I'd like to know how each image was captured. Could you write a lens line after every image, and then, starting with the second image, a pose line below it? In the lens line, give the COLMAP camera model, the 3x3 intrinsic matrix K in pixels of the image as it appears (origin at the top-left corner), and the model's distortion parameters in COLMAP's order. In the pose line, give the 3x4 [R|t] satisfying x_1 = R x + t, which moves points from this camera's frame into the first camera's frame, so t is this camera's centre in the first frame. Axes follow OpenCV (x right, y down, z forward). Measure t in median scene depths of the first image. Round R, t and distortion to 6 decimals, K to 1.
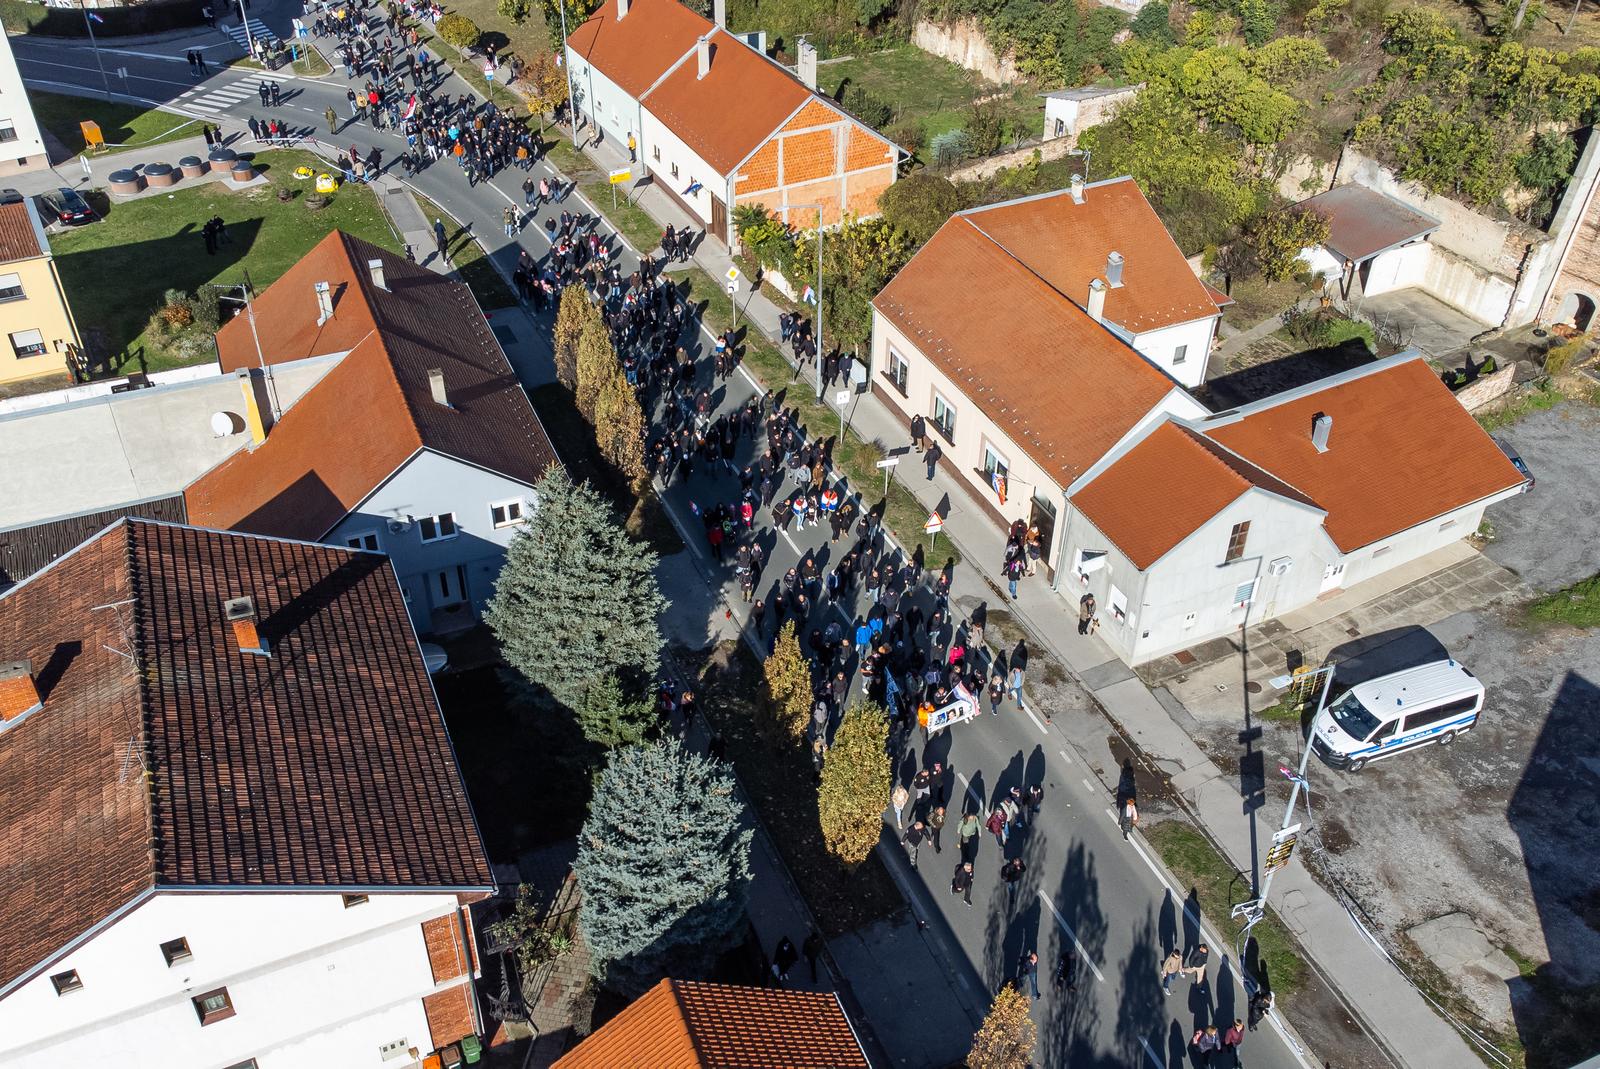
lens RADIAL K [[1407.5, 0, 794.8], [0, 1407.5, 538.0], [0, 0, 1]] dist [0.015520, 0.094963]
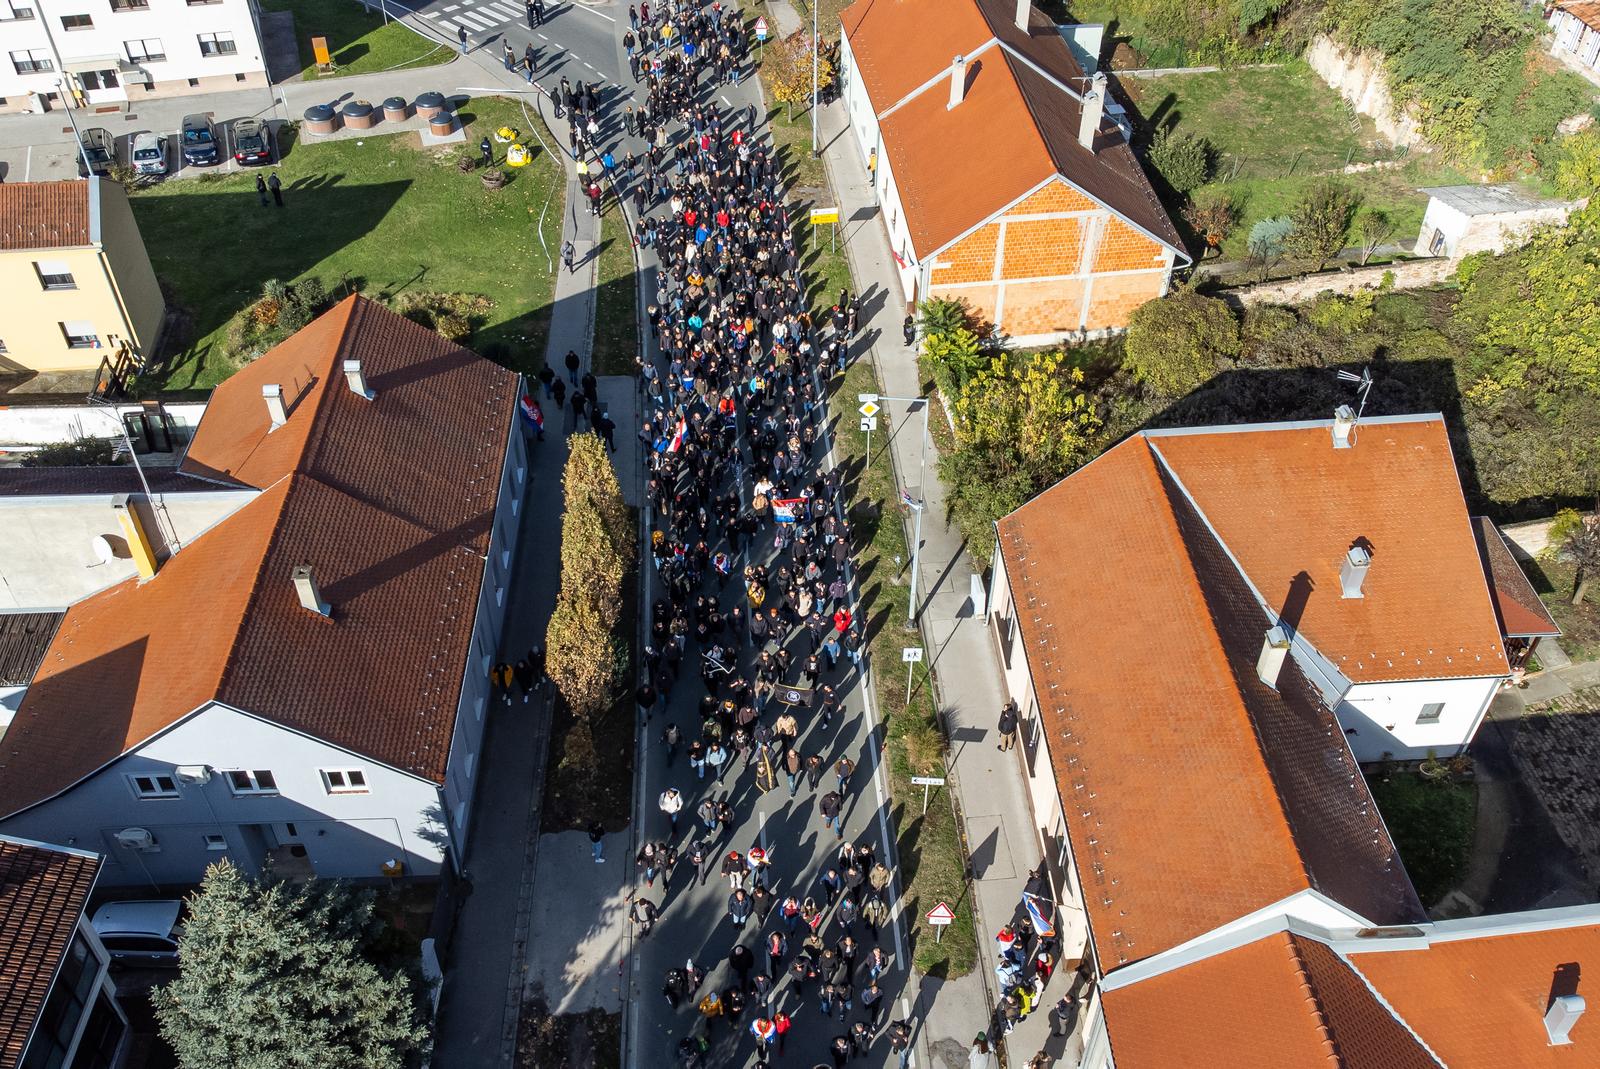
lens RADIAL K [[1407.5, 0, 800.0], [0, 1407.5, 534.5], [0, 0, 1]] dist [0.033858, 0.030710]
pose [[0.935175, 0.238451, -0.261896, 0.134898], [-0.212276, 0.969248, 0.124490, -0.207016], [0.283527, -0.060826, 0.957033, 0.254153]]
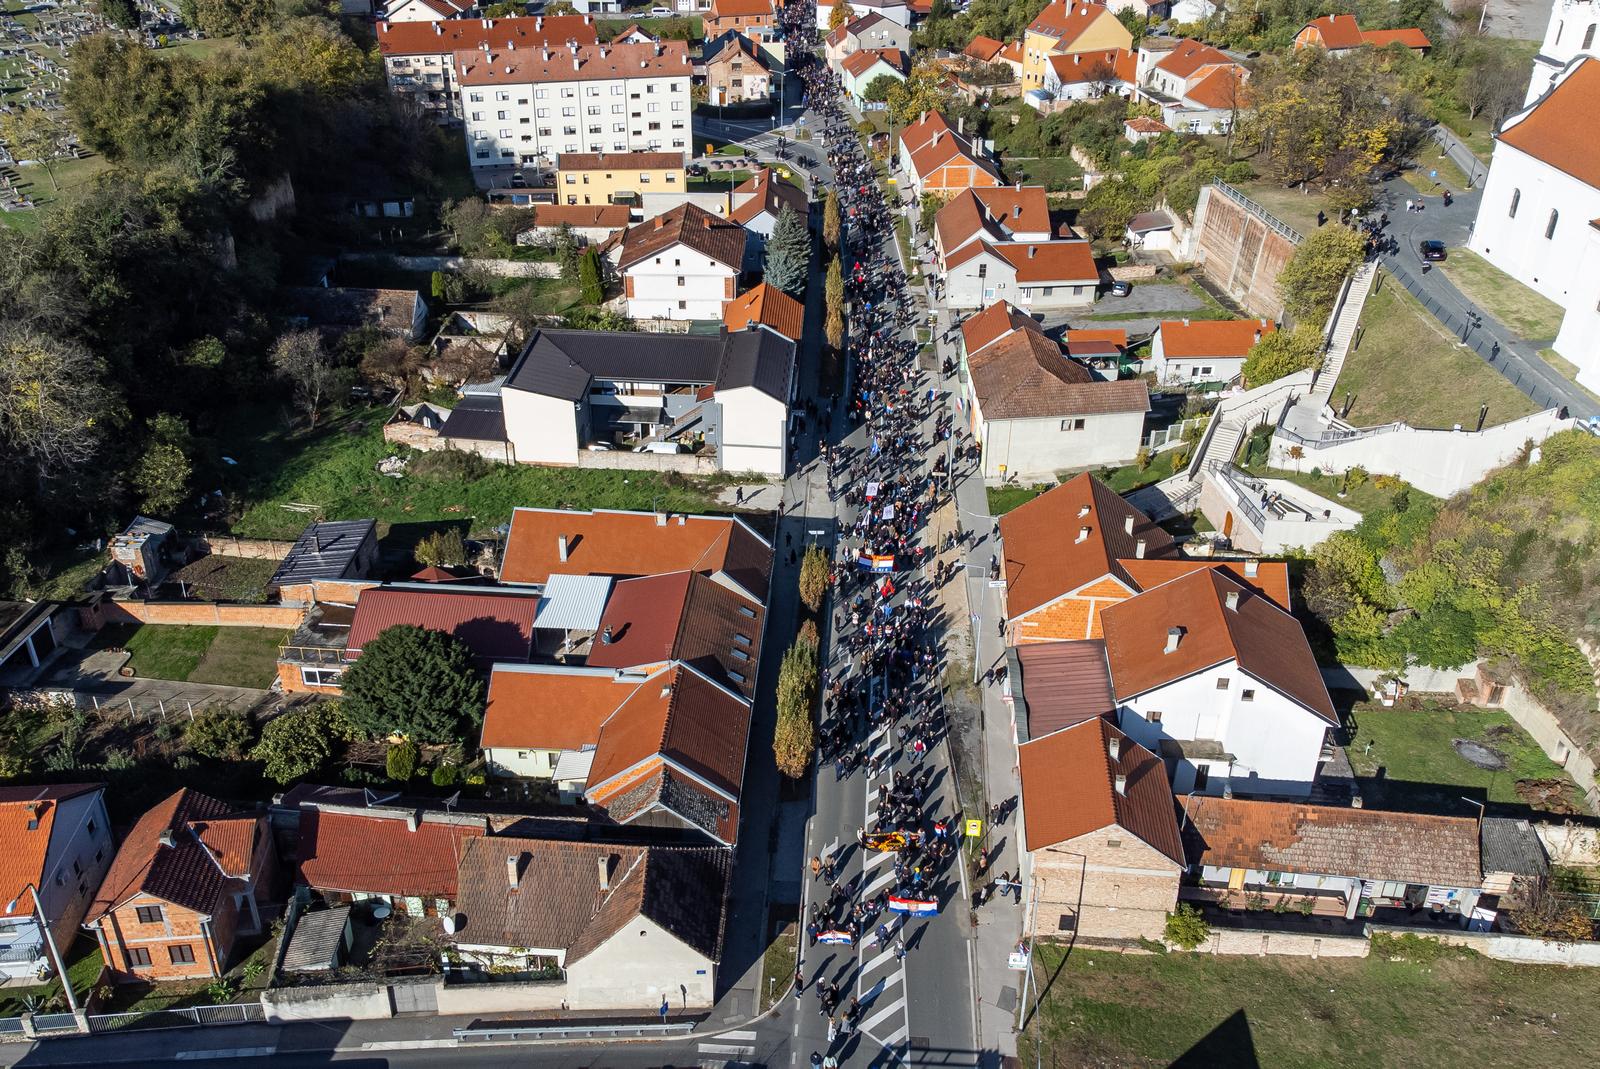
lens RADIAL K [[1409.5, 0, 794.1], [0, 1409.5, 534.0], [0, 0, 1]] dist [0.040239, 0.014649]
pose [[0.913901, 0.202630, -0.351746, 0.839076], [-0.243117, 0.967129, -0.074531, 0.666593], [0.325082, 0.153629, 0.933124, -1.495724]]
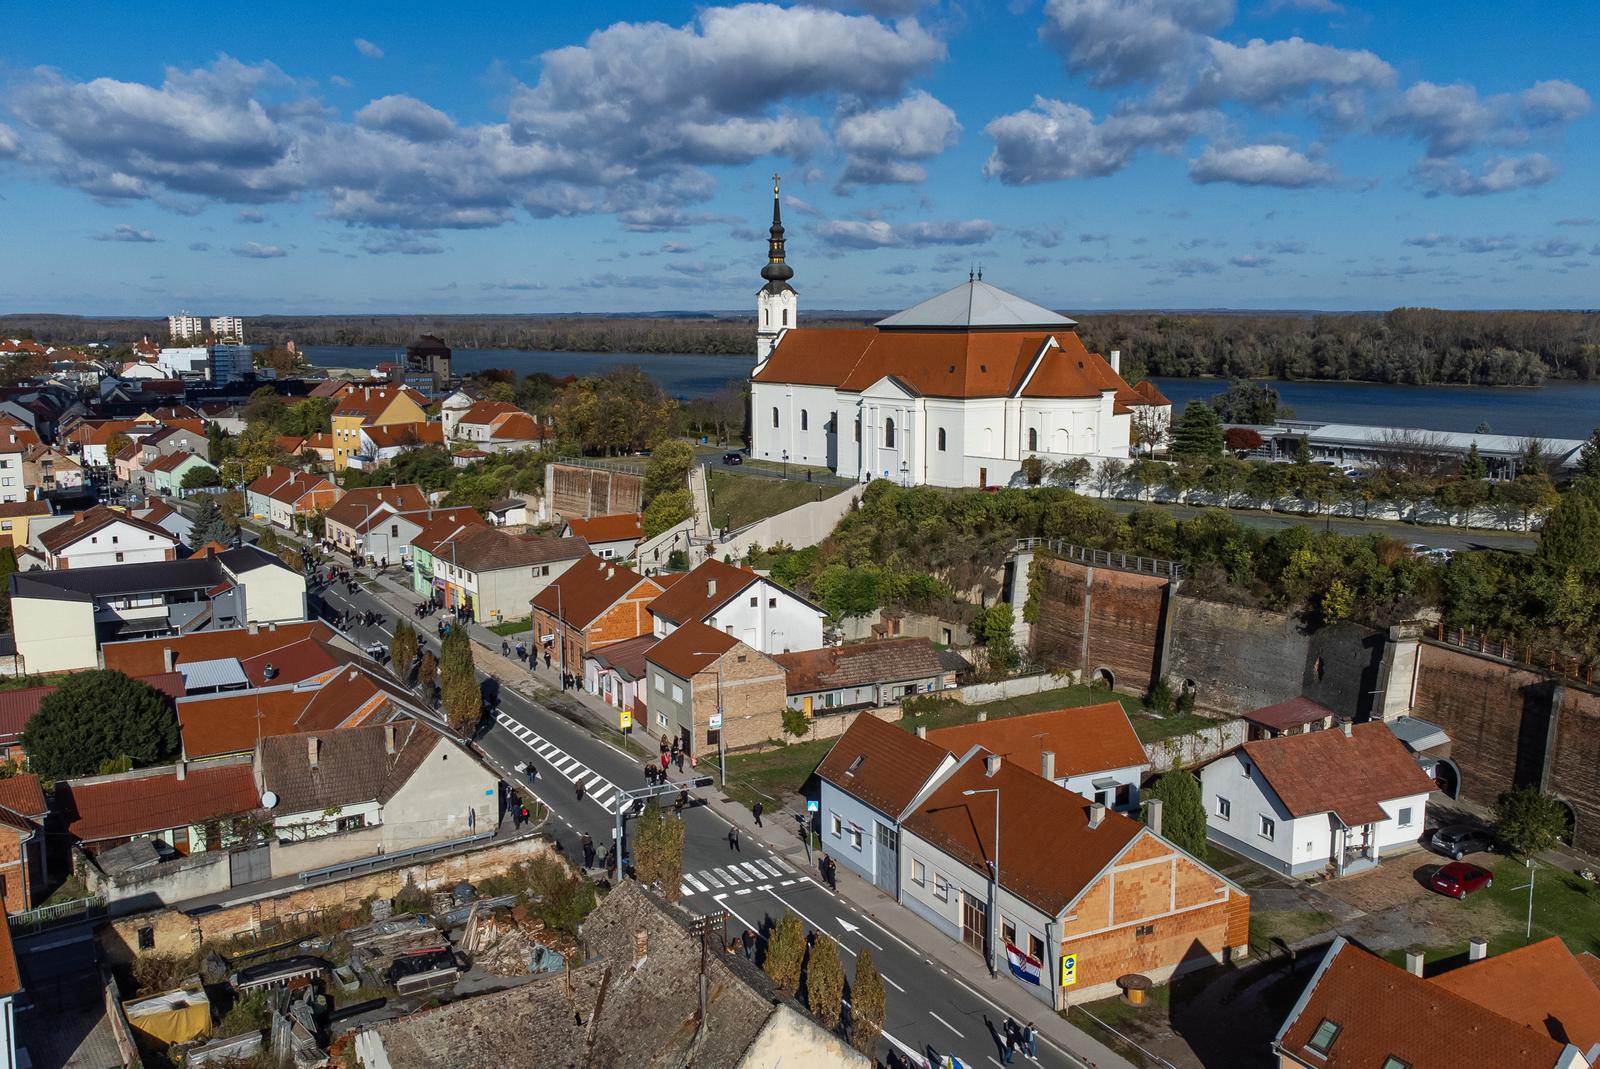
lens RADIAL K [[1407.5, 0, 800.0], [0, 1407.5, 534.5], [0, 0, 1]] dist [0.033858, 0.030710]
pose [[0.986724, -0.036581, 0.158231, 0.558213], [0.105987, 0.883267, -0.456735, 1.333492], [-0.123053, 0.467441, 0.875418, -1.775325]]
